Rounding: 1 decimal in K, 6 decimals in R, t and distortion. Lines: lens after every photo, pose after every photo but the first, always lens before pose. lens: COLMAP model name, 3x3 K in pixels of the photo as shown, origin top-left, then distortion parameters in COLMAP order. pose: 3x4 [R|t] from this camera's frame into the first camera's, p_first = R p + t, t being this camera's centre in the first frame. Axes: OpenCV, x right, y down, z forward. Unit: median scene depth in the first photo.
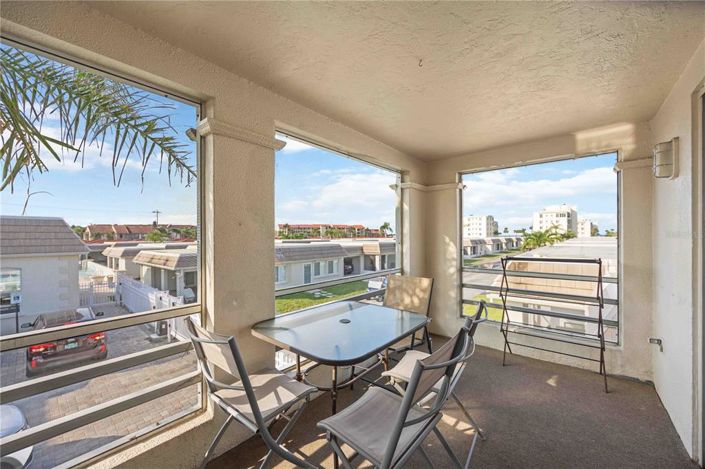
lens RADIAL K [[280.3, 0, 356.5], [0, 280.3, 238.0], [0, 0, 1]] dist [-0.003635, 0.000359]
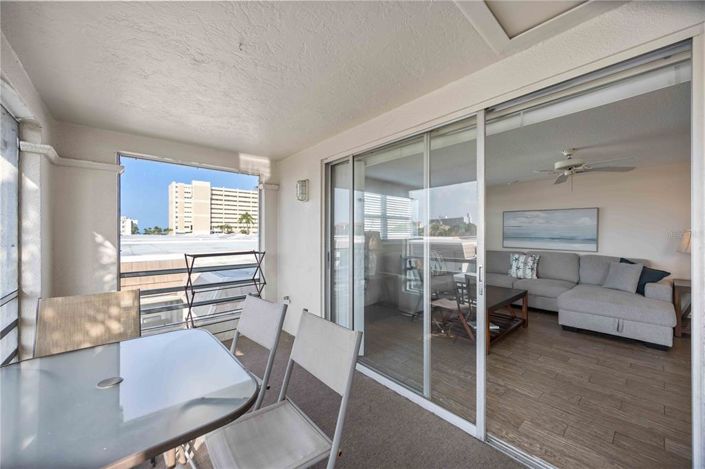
lens RADIAL K [[263.8, 0, 354.2], [0, 263.8, 235.8], [0, 0, 1]] dist [-0.002554, -0.000510]
pose [[0.156412, -0.003132, 0.987687, -0.296228], [0.003971, 0.999989, 0.002542, 0.000027], [-0.987684, 0.003525, 0.156422, 0.267158]]
